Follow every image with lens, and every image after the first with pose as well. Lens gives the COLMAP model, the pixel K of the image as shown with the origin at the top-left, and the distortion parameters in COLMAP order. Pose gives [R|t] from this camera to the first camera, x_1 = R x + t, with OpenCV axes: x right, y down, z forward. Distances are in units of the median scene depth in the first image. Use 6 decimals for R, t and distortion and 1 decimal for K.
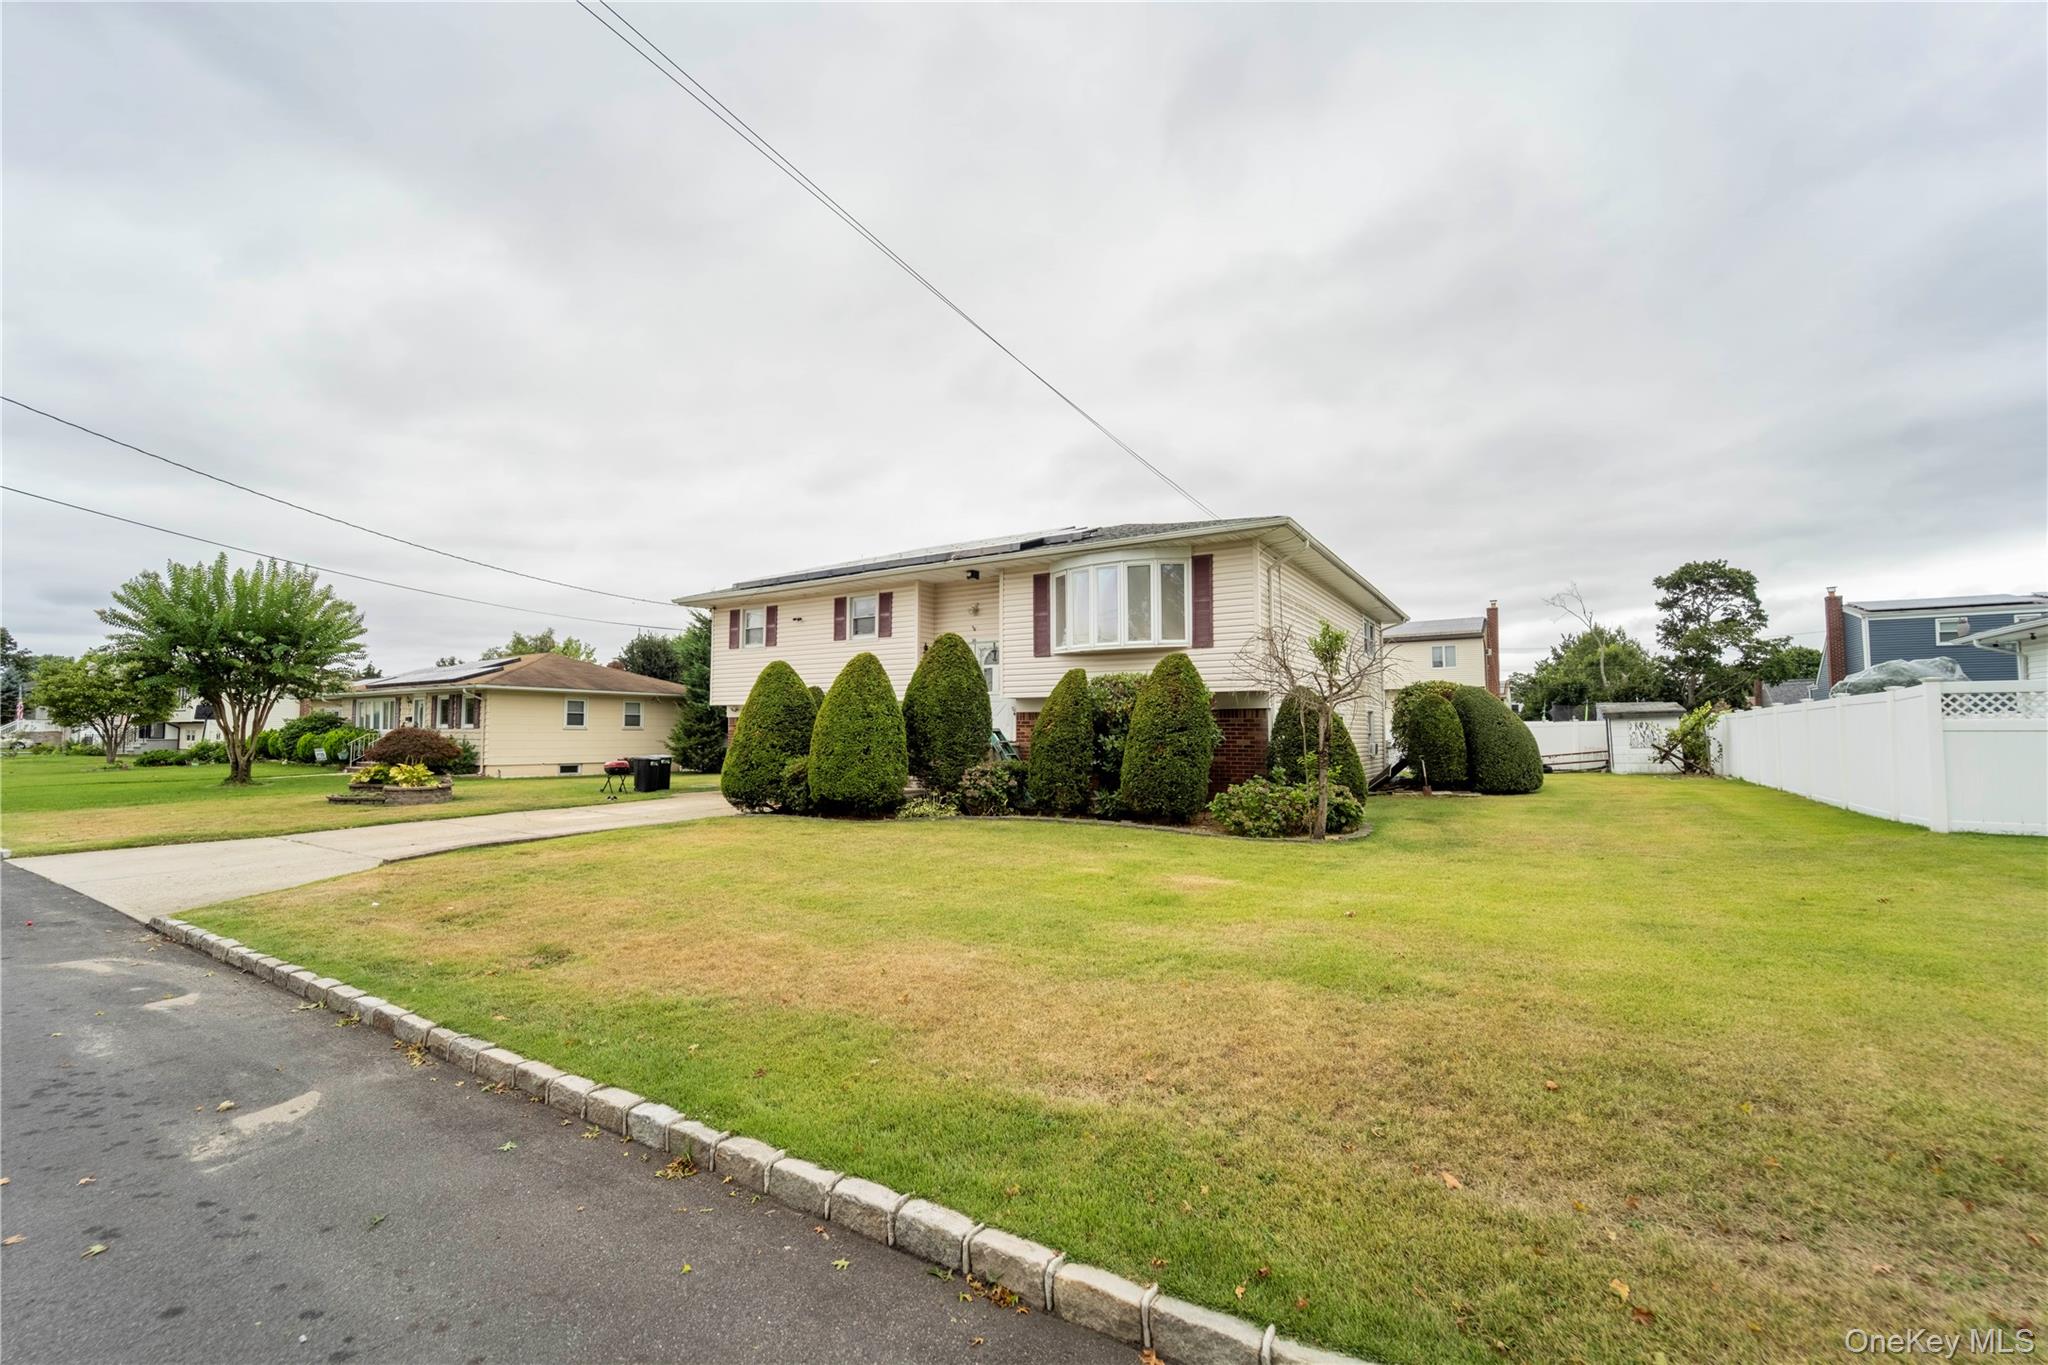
lens RADIAL K [[846.1, 0, 1029.3], [0, 846.1, 672.6], [0, 0, 1]] dist [-0.011520, -0.000364]
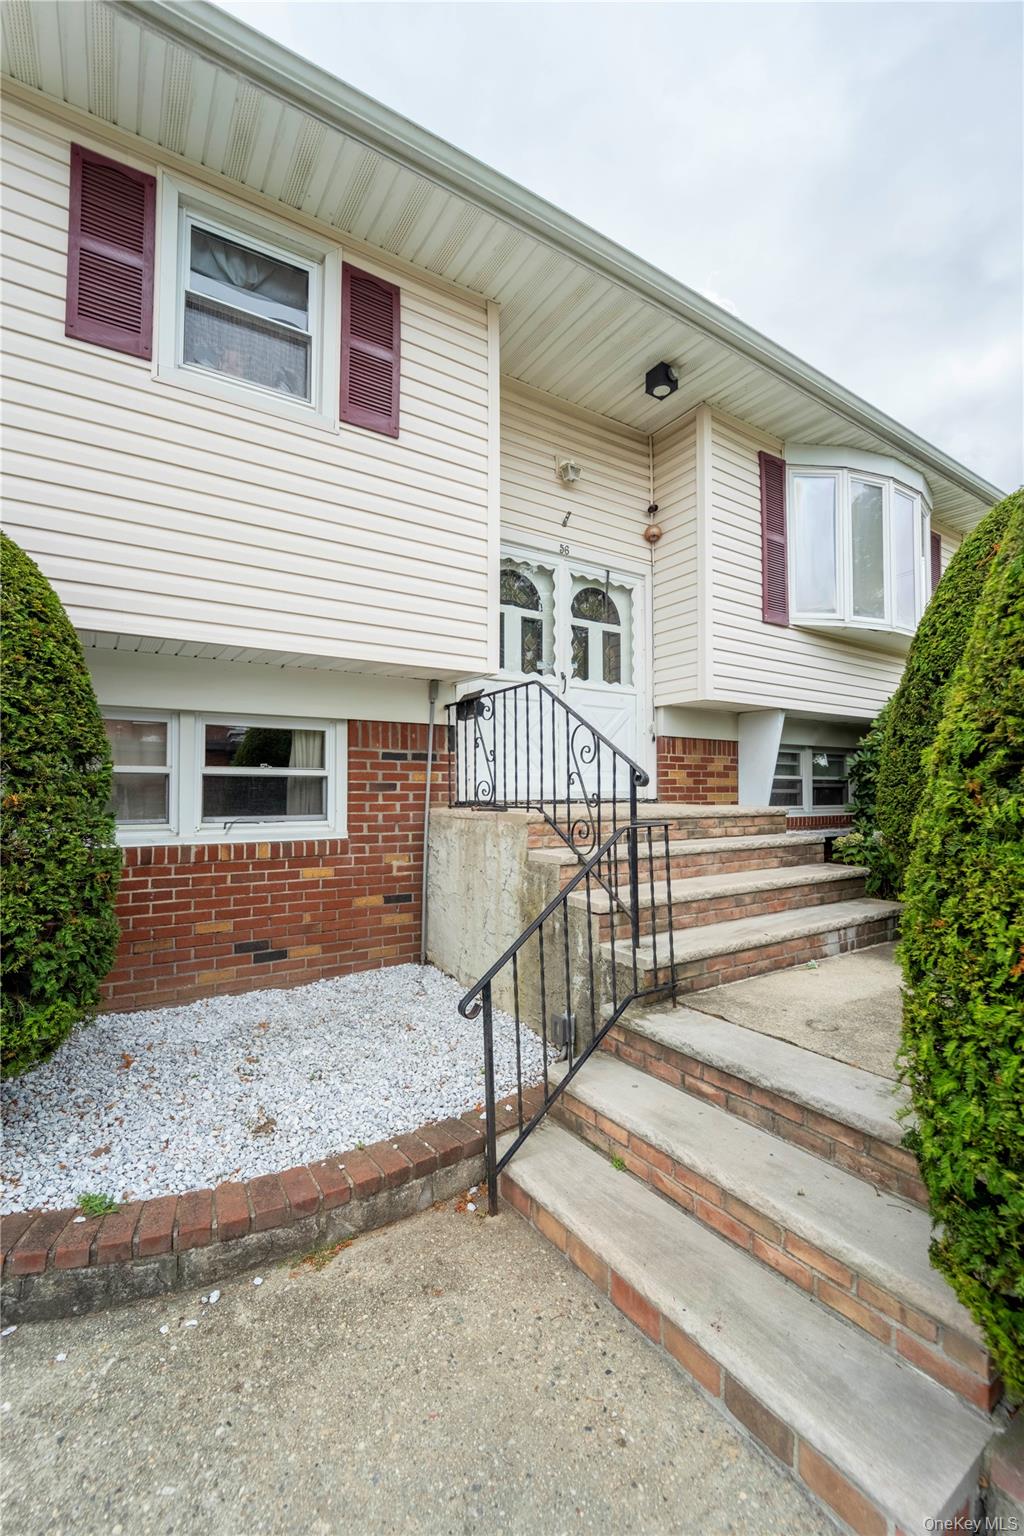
lens RADIAL K [[634.6, 0, 501.0], [0, 634.6, 780.8], [0, 0, 1]] dist [-0.011520, -0.000364]
pose [[0.436843, 0.013953, 0.899430, -0.336735], [-0.062886, 0.997907, 0.015062, 0.066933], [-0.897337, -0.063141, 0.436806, 0.863150]]
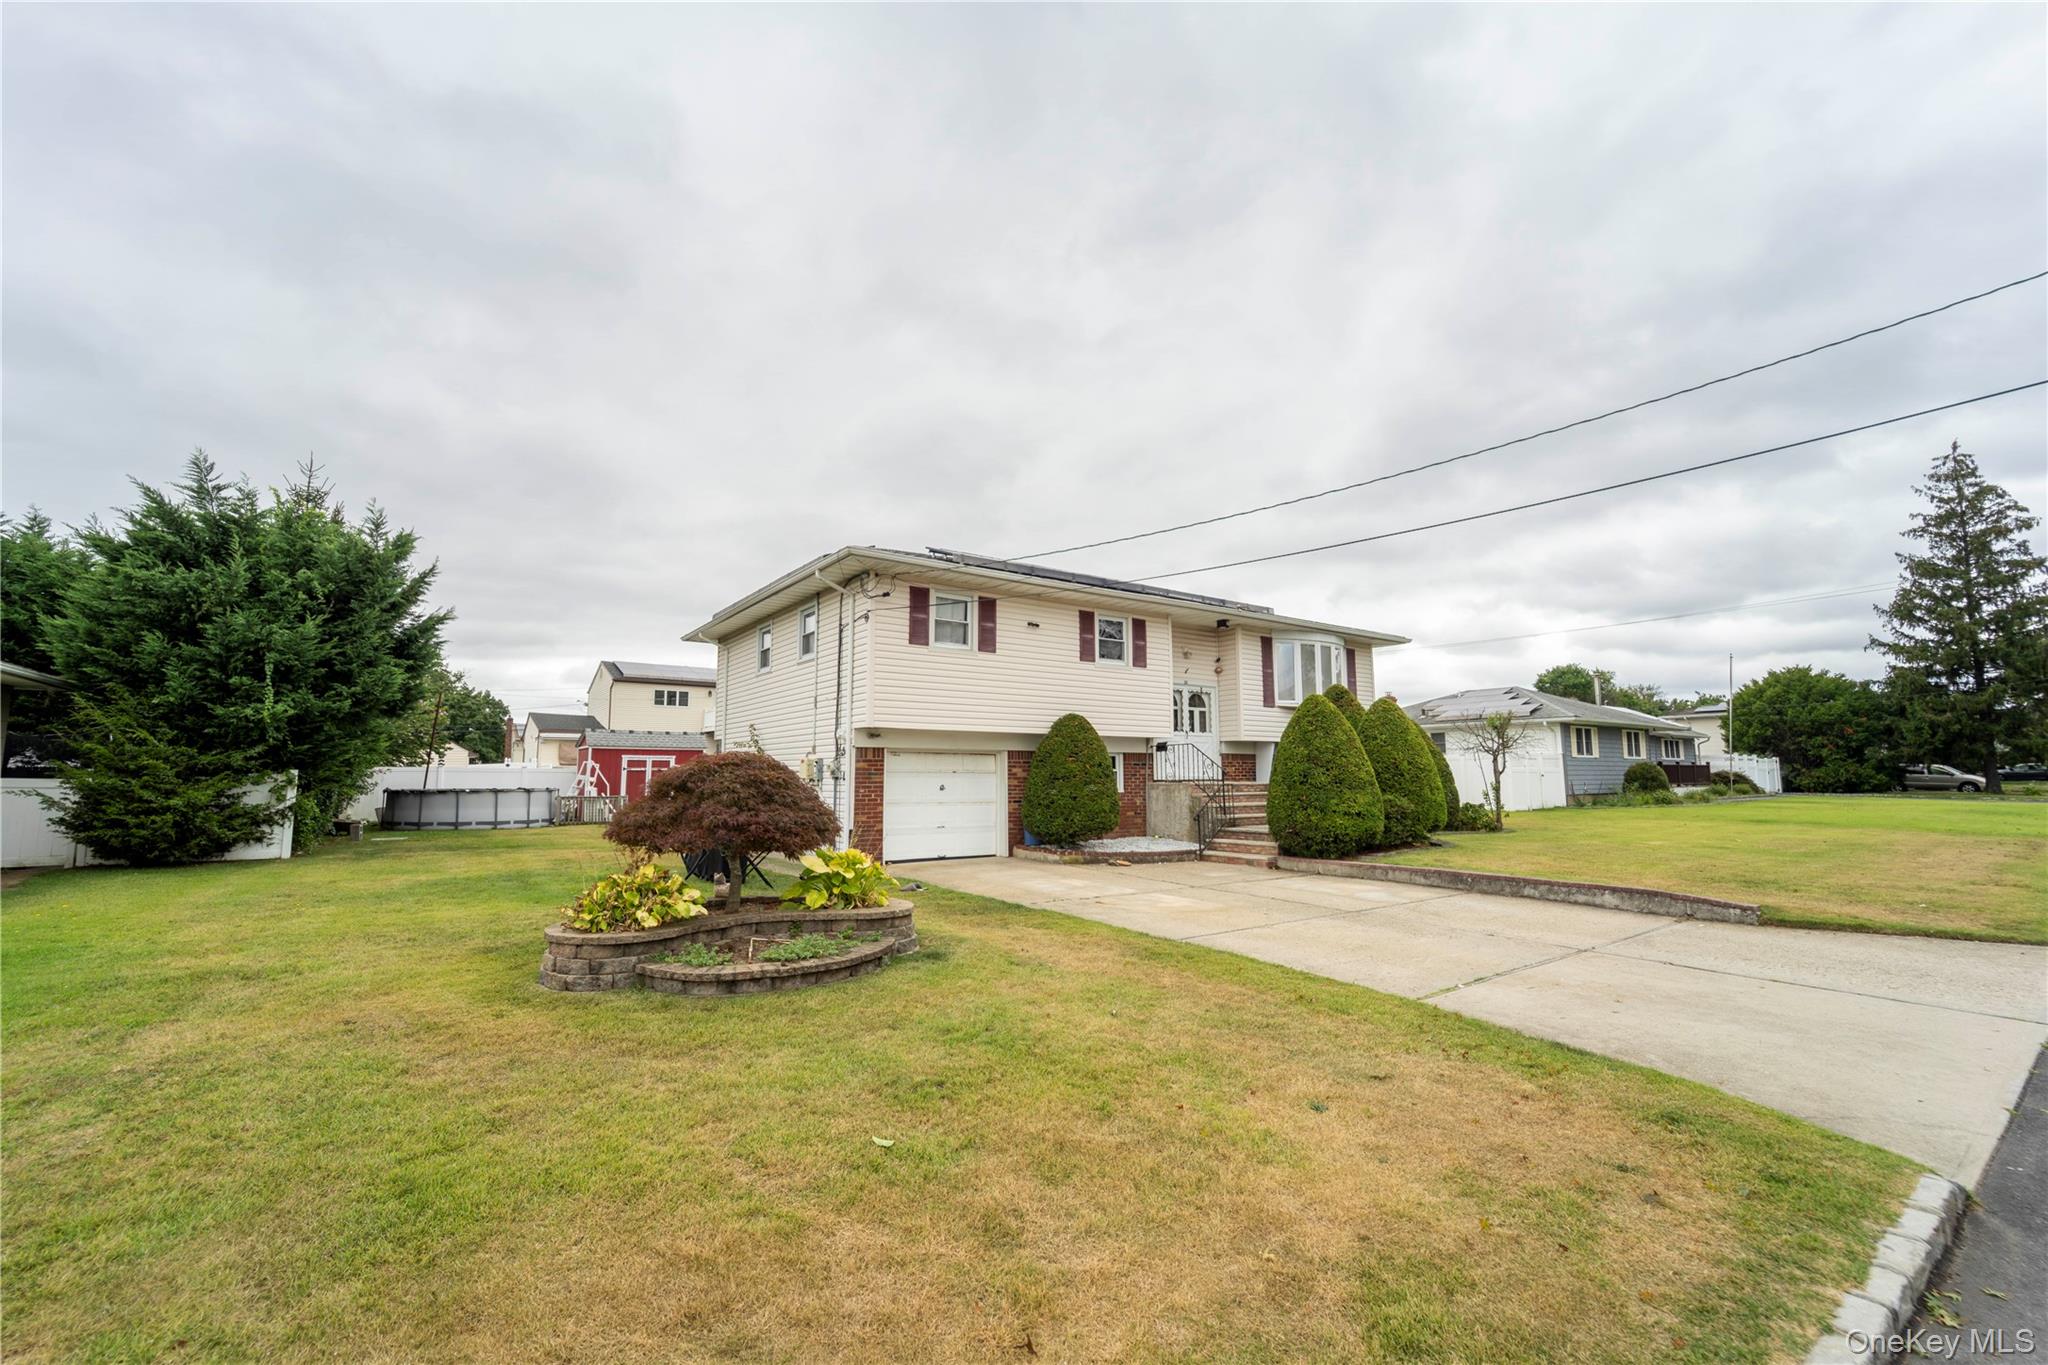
lens RADIAL K [[846.1, 0, 1021.6], [0, 846.1, 687.9], [0, 0, 1]] dist [-0.011520, -0.000364]
pose [[0.387271, 0.095241, 0.917033, -1.060812], [-0.063555, 0.995042, -0.076503, 0.059079], [-0.919773, -0.028655, 0.391404, 0.757220]]
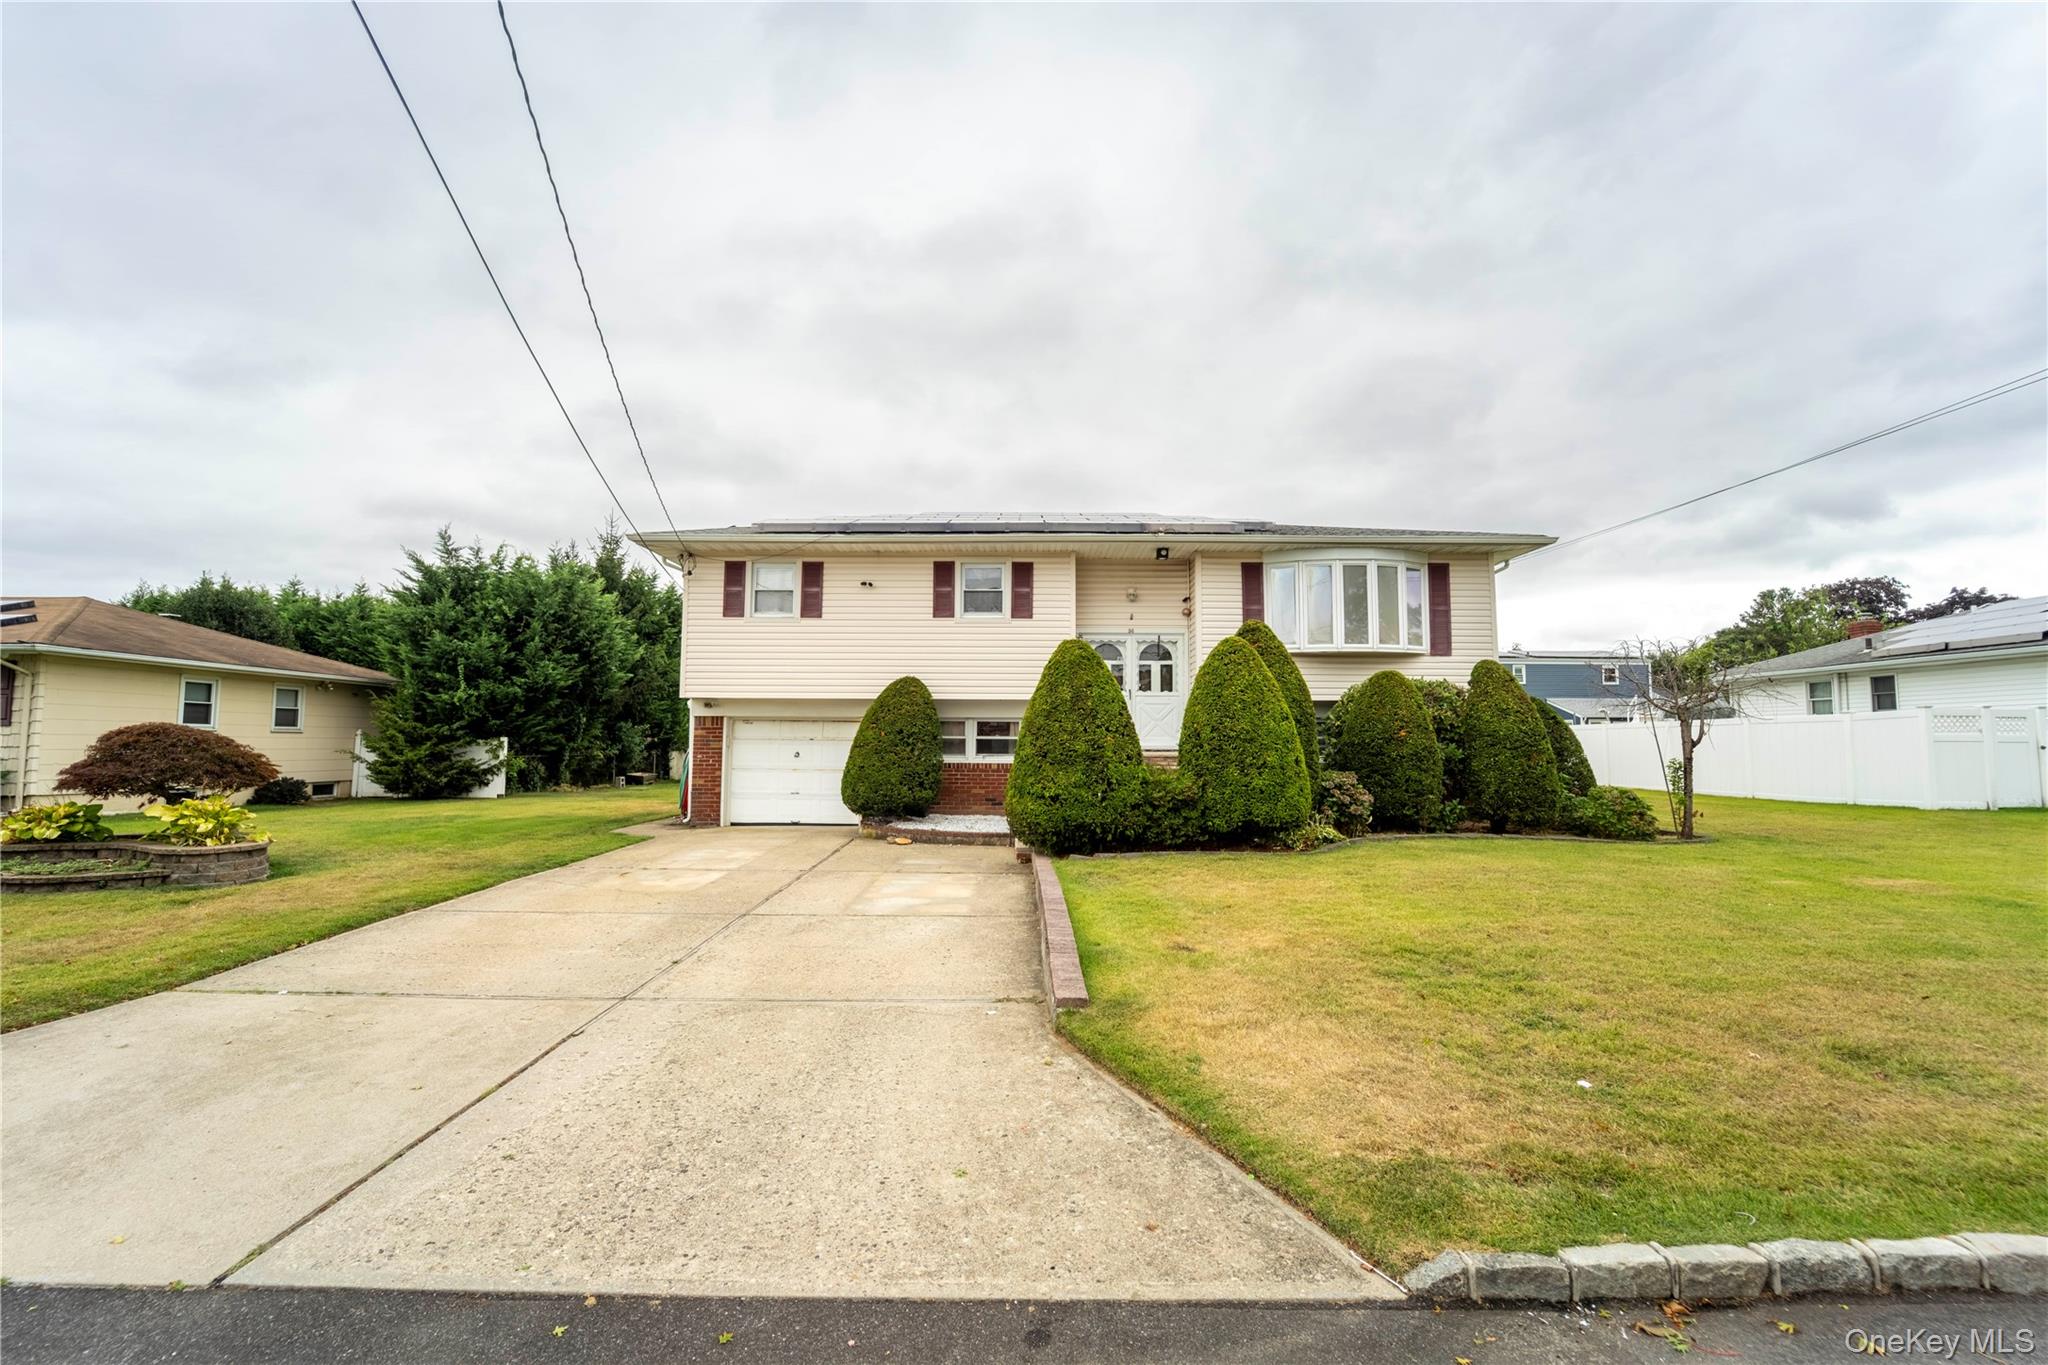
lens RADIAL K [[846.1, 0, 1026.7], [0, 846.1, 684.3], [0, 0, 1]] dist [-0.011520, -0.000364]
pose [[0.846764, 0.038409, 0.530581, -0.583956], [-0.040583, 0.999148, -0.007562, 0.025484], [-0.530419, -0.015129, 0.847601, 0.326453]]
